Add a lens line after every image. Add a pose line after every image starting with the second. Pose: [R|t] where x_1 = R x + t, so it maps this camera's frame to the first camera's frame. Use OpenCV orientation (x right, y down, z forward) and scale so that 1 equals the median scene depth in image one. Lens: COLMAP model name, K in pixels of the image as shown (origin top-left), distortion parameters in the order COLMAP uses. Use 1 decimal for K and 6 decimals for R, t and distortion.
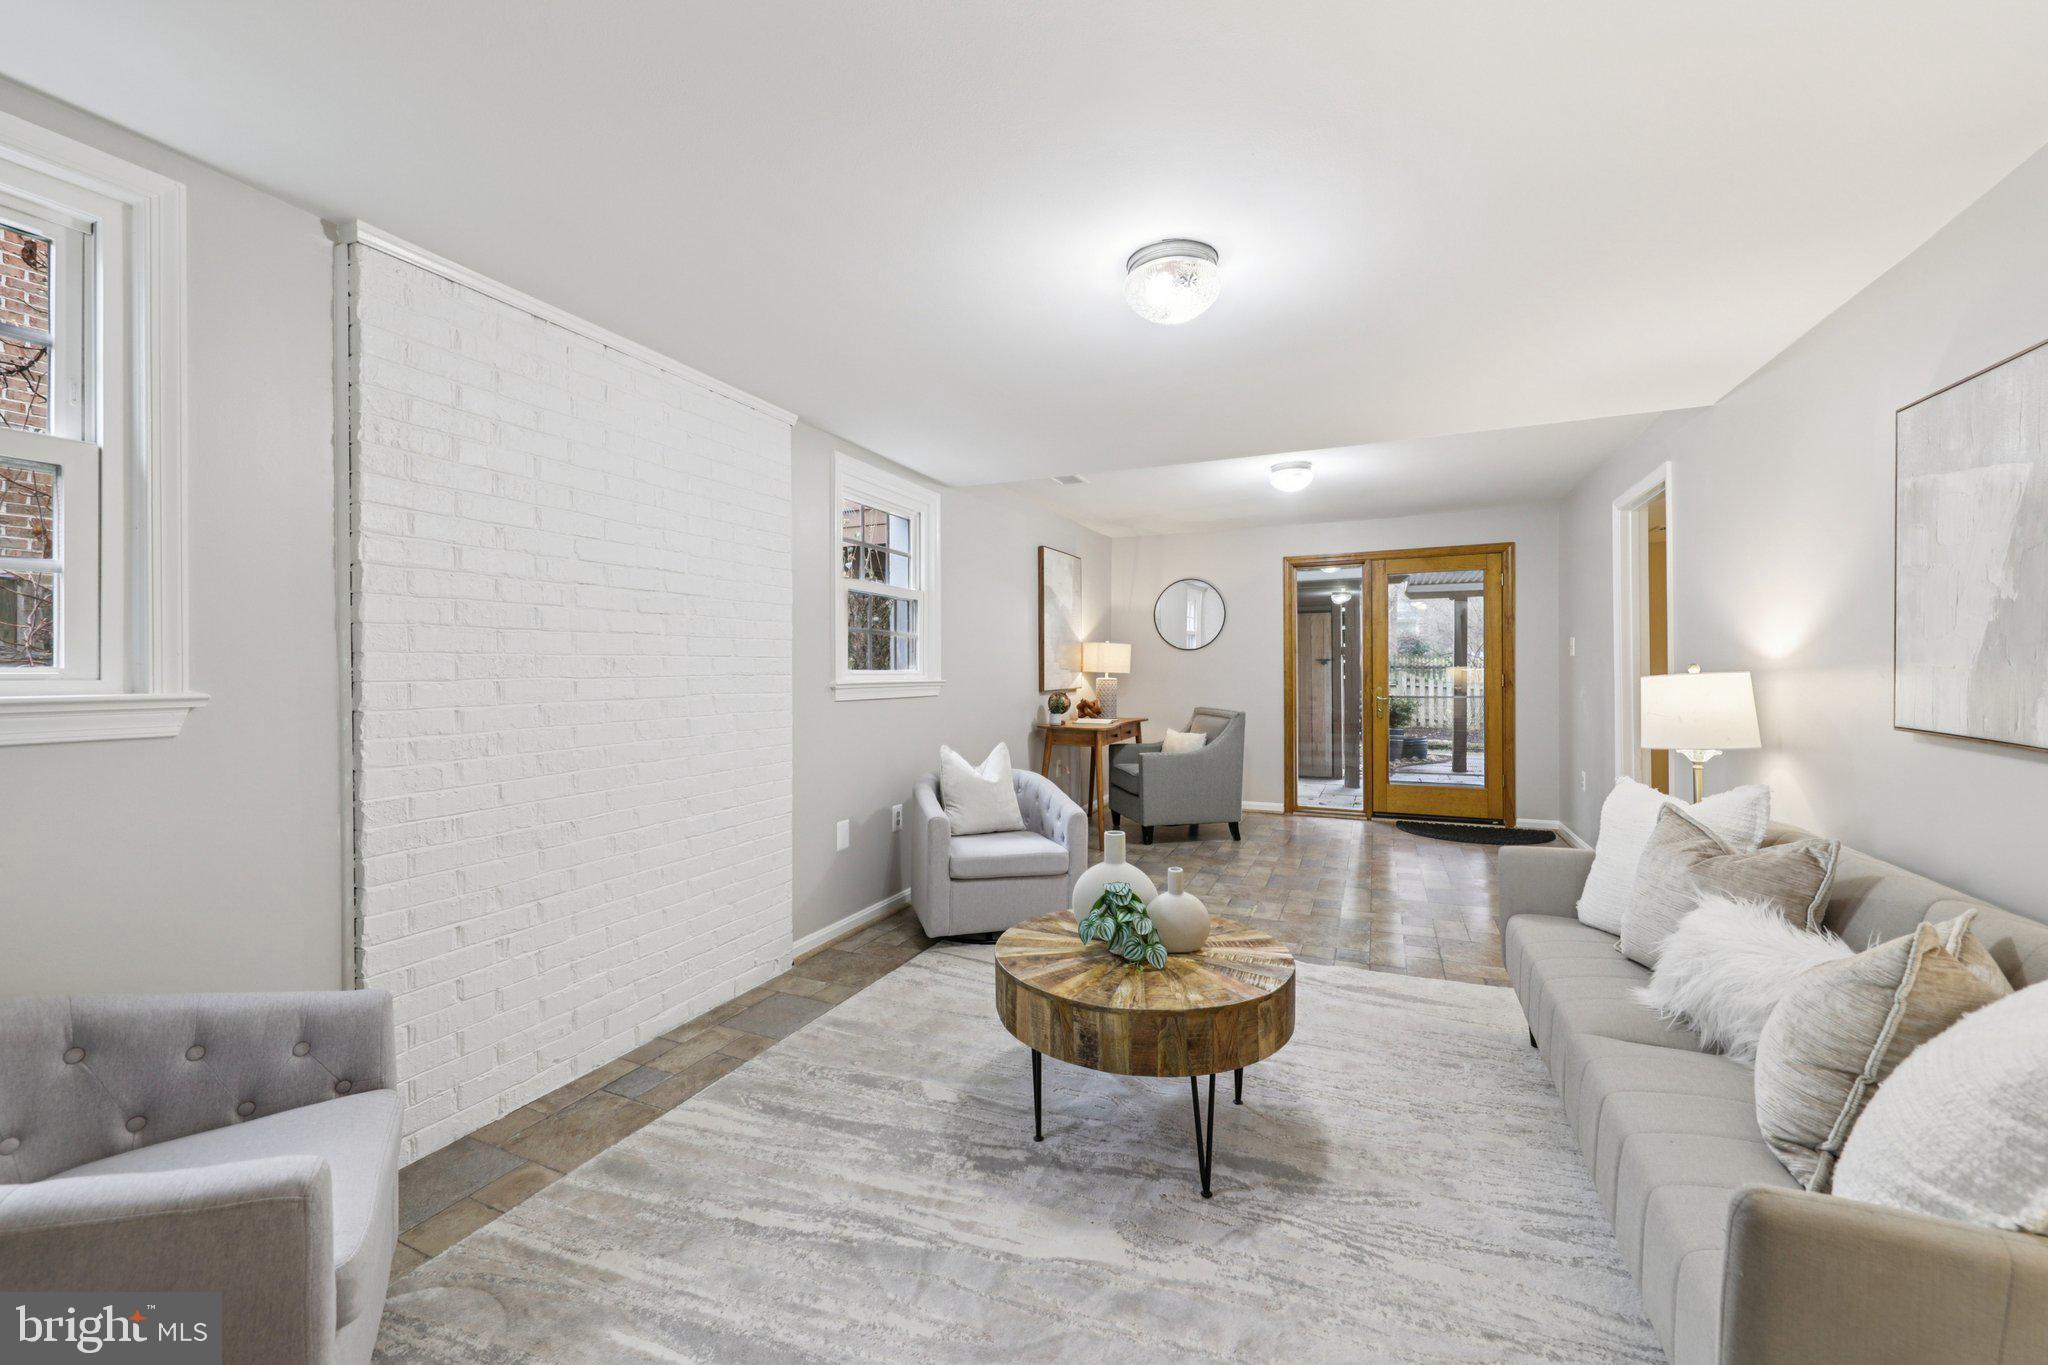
lens RADIAL K [[796.2, 0, 1015.4], [0, 796.2, 669.0], [0, 0, 1]] dist [-0.000934, -0.000236]
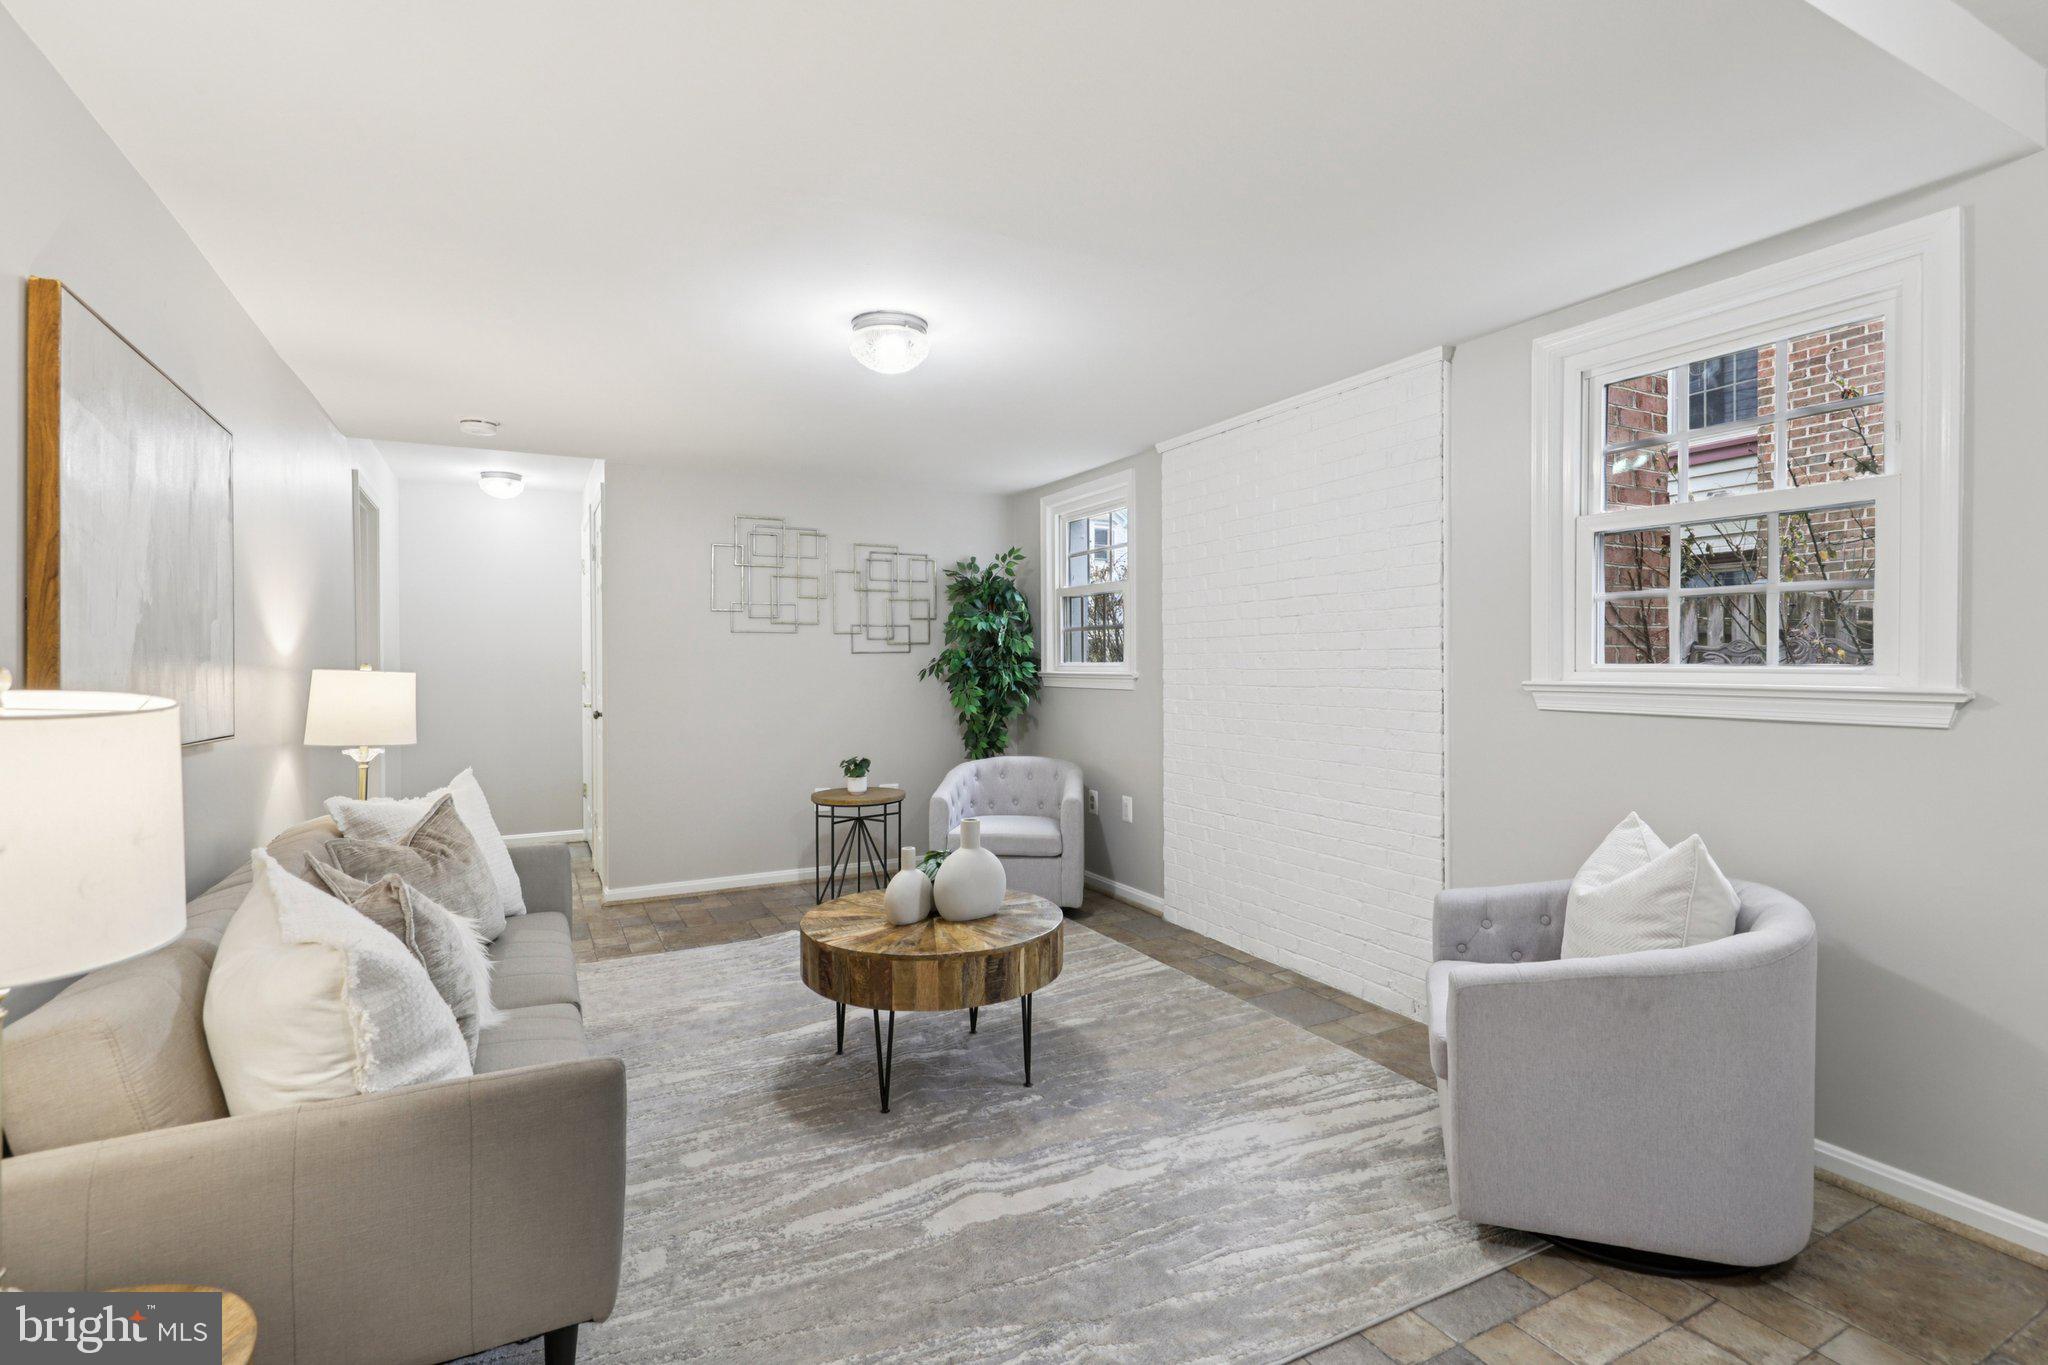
lens RADIAL K [[937.8, 0, 994.2], [0, 937.8, 666.4], [0, 0, 1]] dist [0.017007, -0.000469]
pose [[-0.632560, 0.008640, -0.774463, 0.991128], [0.006470, 0.999962, 0.005871, -0.005925], [0.774484, -0.001297, -0.632592, 1.661897]]
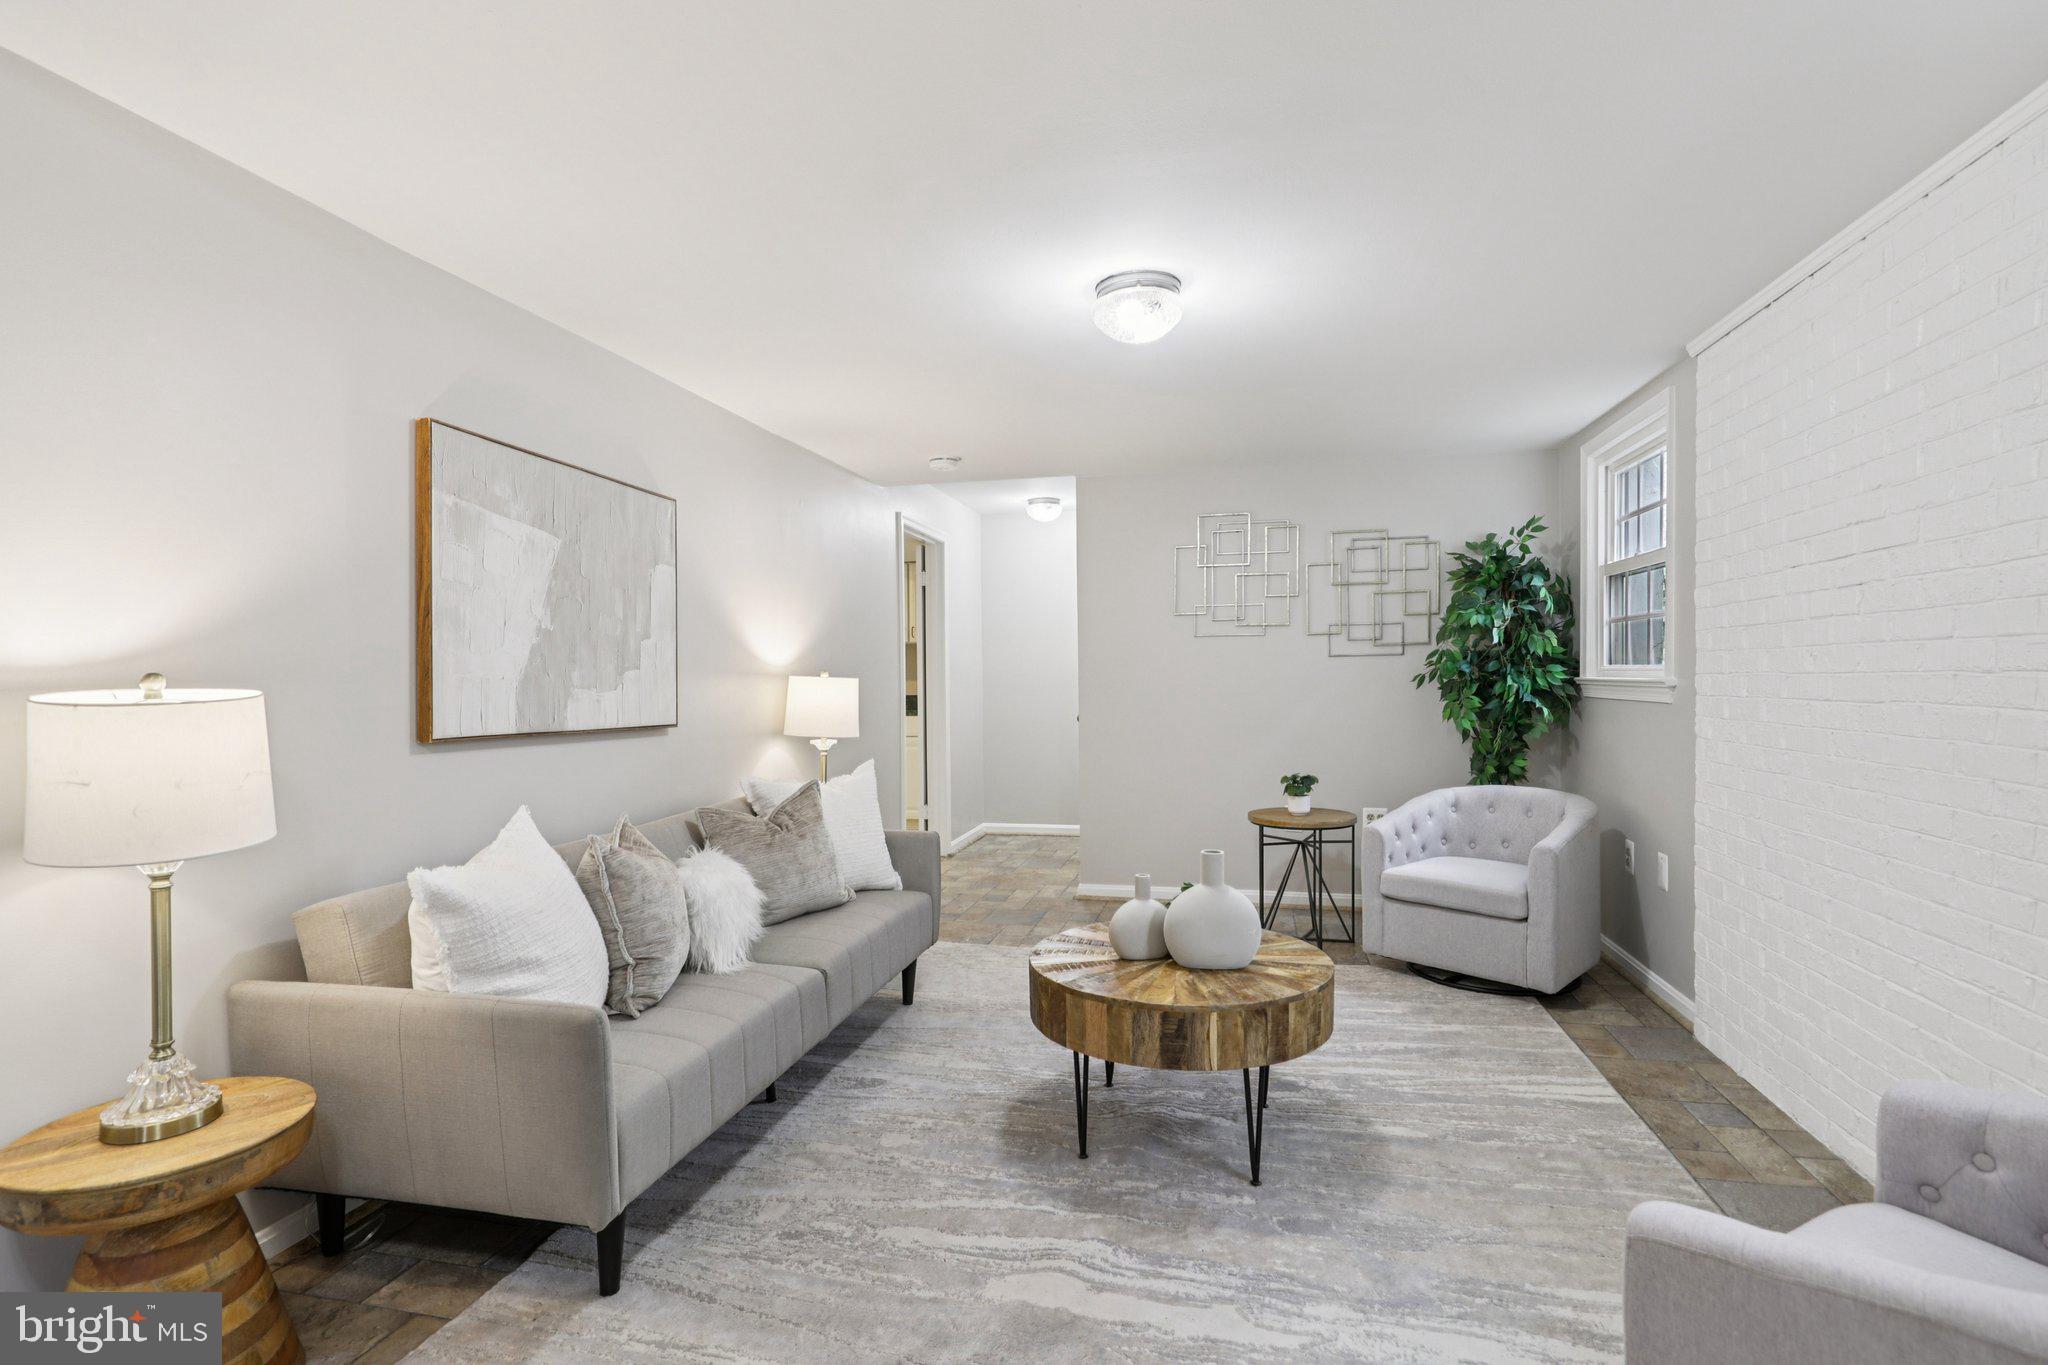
lens RADIAL K [[965.8, 0, 1027.2], [0, 965.8, 690.4], [0, 0, 1]] dist [0.017073, -0.001245]
pose [[-0.980323, 0.015498, -0.196792, 0.497123], [0.012252, 0.999768, 0.017702, 0.000918], [0.197021, 0.014942, -0.980285, 1.858336]]
